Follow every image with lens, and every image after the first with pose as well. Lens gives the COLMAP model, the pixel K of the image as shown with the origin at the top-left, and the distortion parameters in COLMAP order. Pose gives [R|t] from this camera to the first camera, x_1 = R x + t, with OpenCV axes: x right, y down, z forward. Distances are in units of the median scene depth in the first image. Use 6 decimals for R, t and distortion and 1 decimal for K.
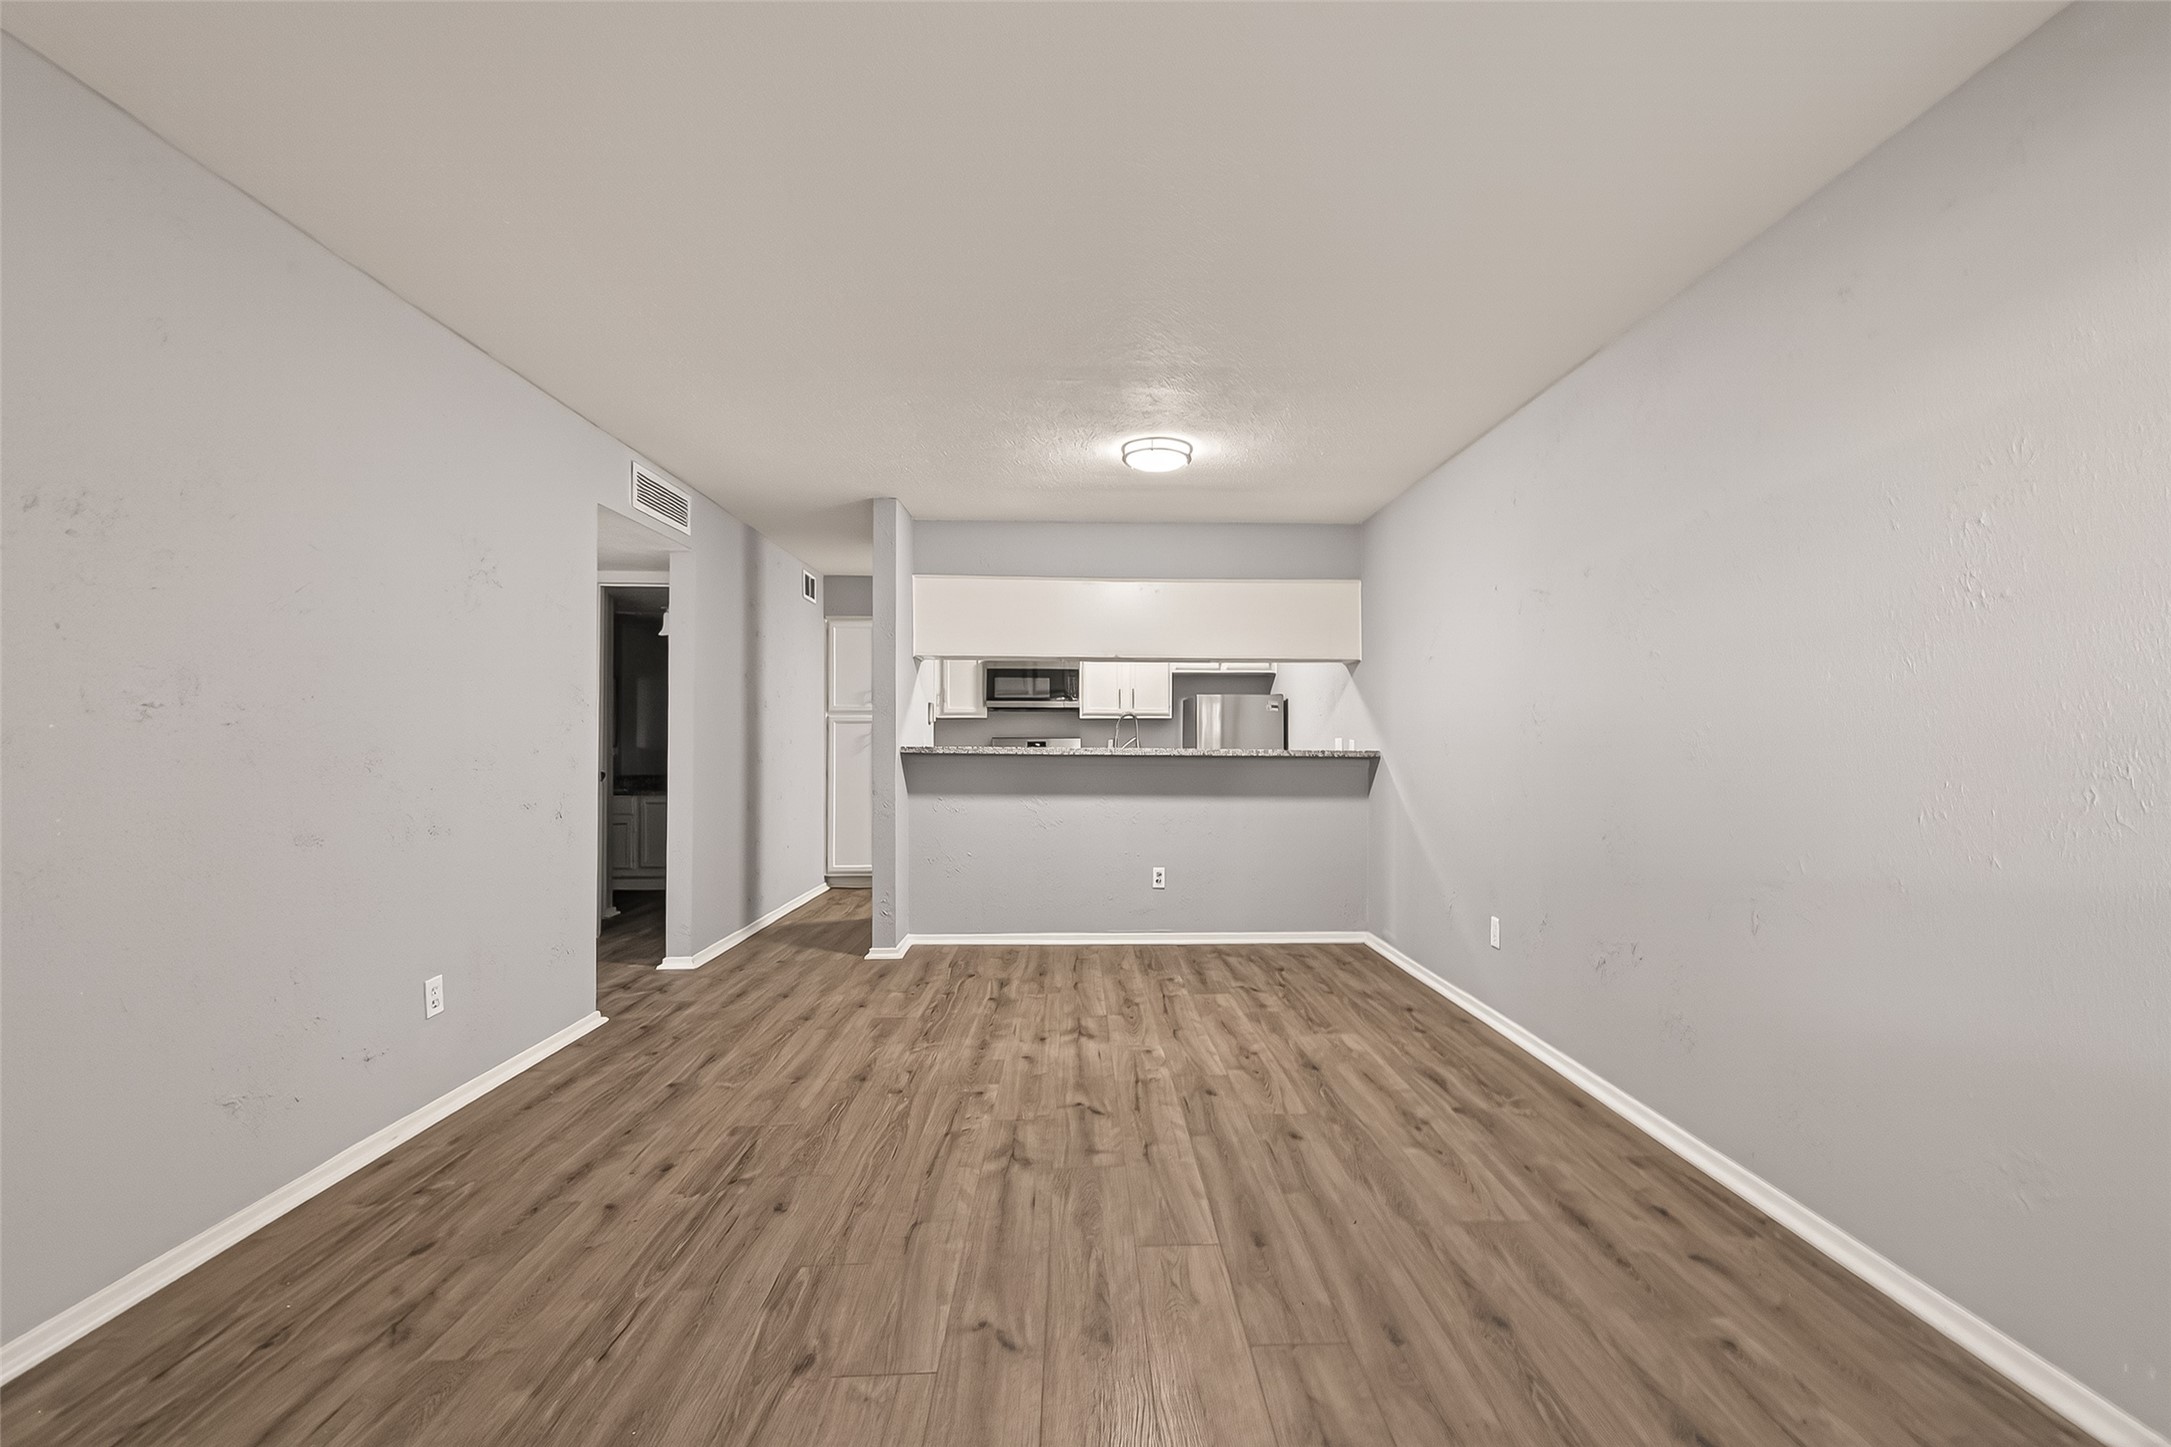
lens RADIAL K [[874.2, 0, 1117.1], [0, 874.2, 777.3], [0, 0, 1]] dist [0.013255, -0.004033]
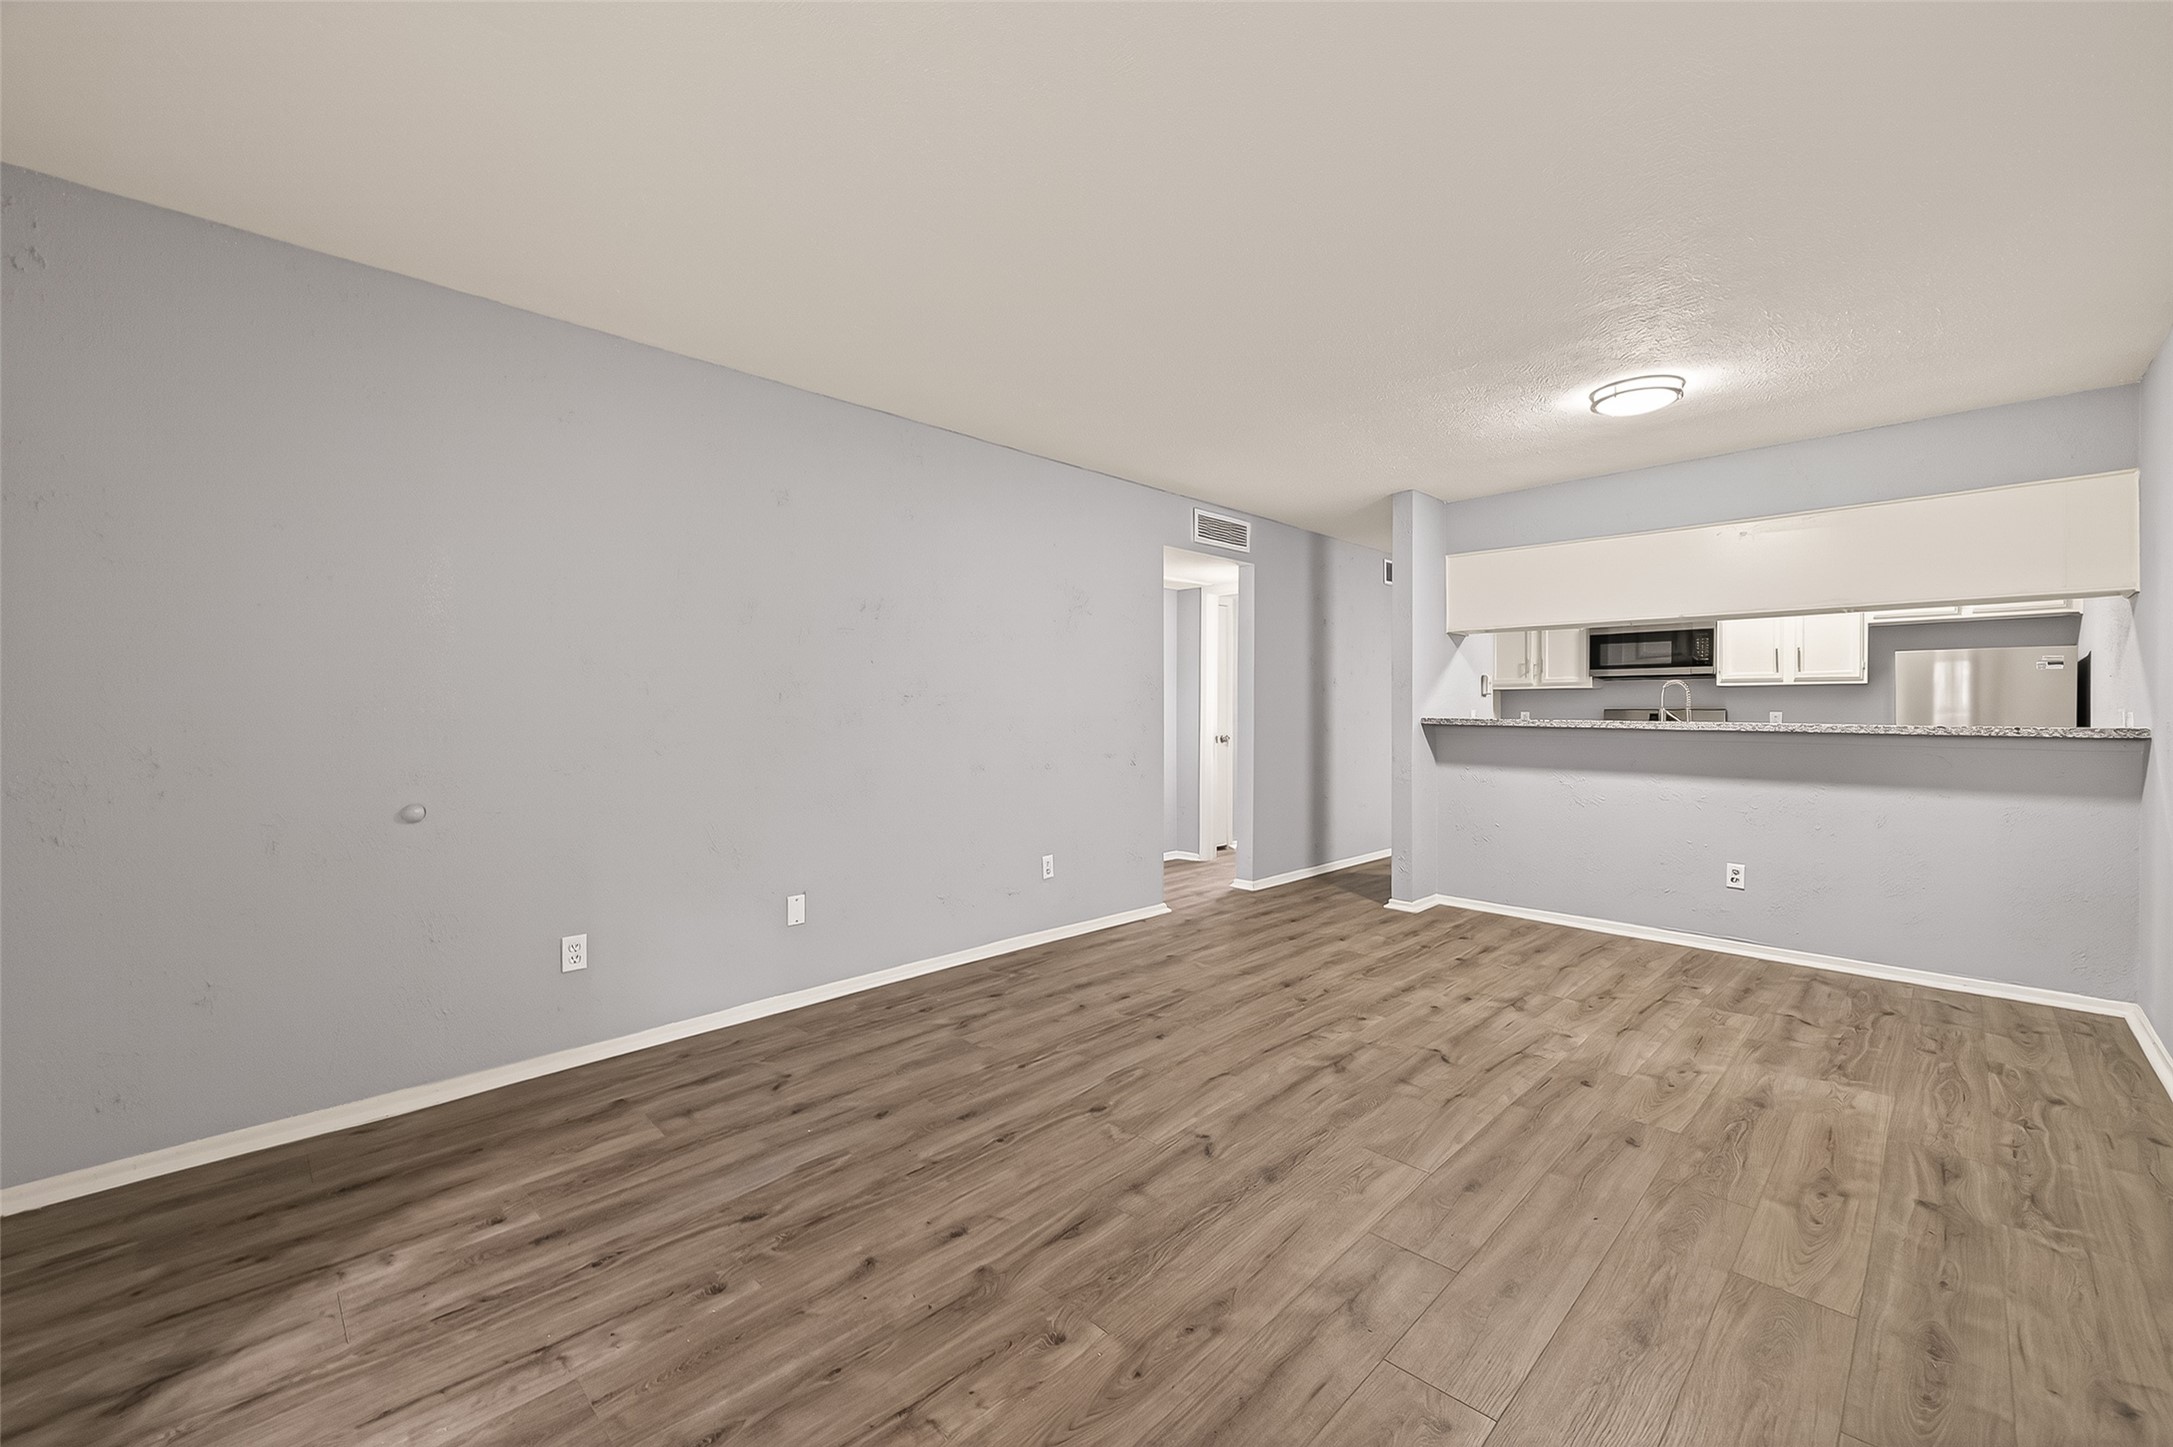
lens RADIAL K [[875.0, 0, 1085.5], [0, 875.0, 712.9], [0, 0, 1]] dist [0.013255, -0.004033]
pose [[0.663936, 0.000414, -0.747789, 0.501662], [-0.034627, 0.998944, -0.030191, 0.013787], [0.746987, 0.045939, 0.663249, -0.042558]]
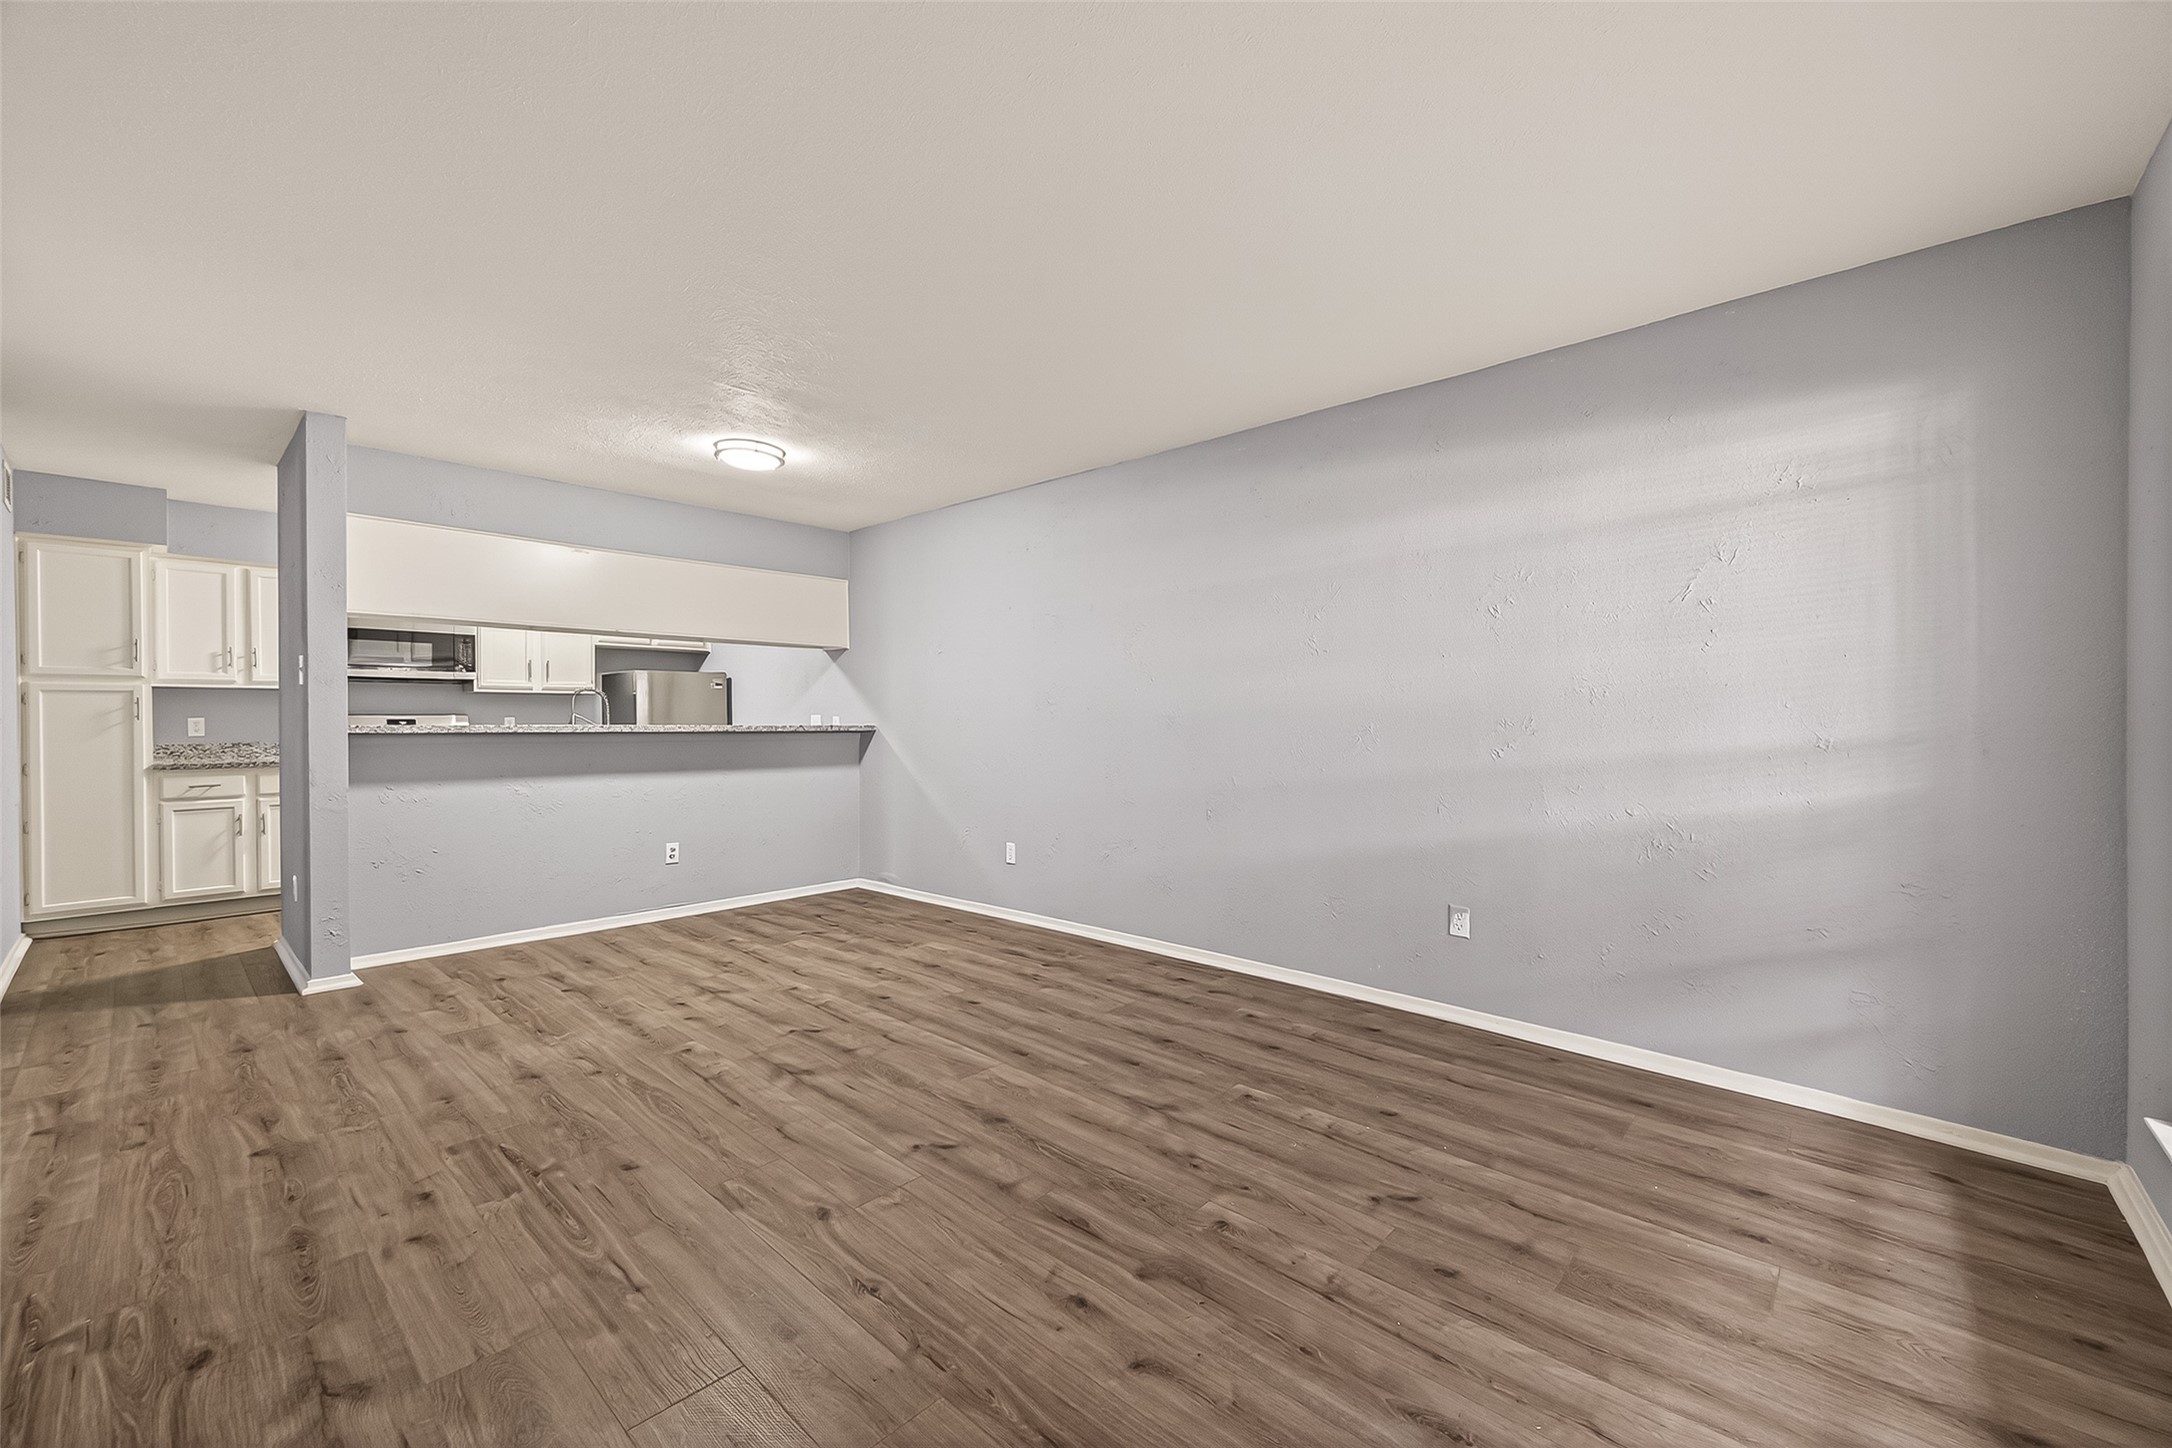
lens RADIAL K [[874.6, 0, 1097.0], [0, 874.6, 720.4], [0, 0, 1]] dist [0.013255, -0.004033]
pose [[0.702697, -0.005231, 0.711470, -0.613815], [0.036471, 0.998923, -0.028676, 0.020126], [-0.710554, 0.046099, 0.702131, -0.102512]]
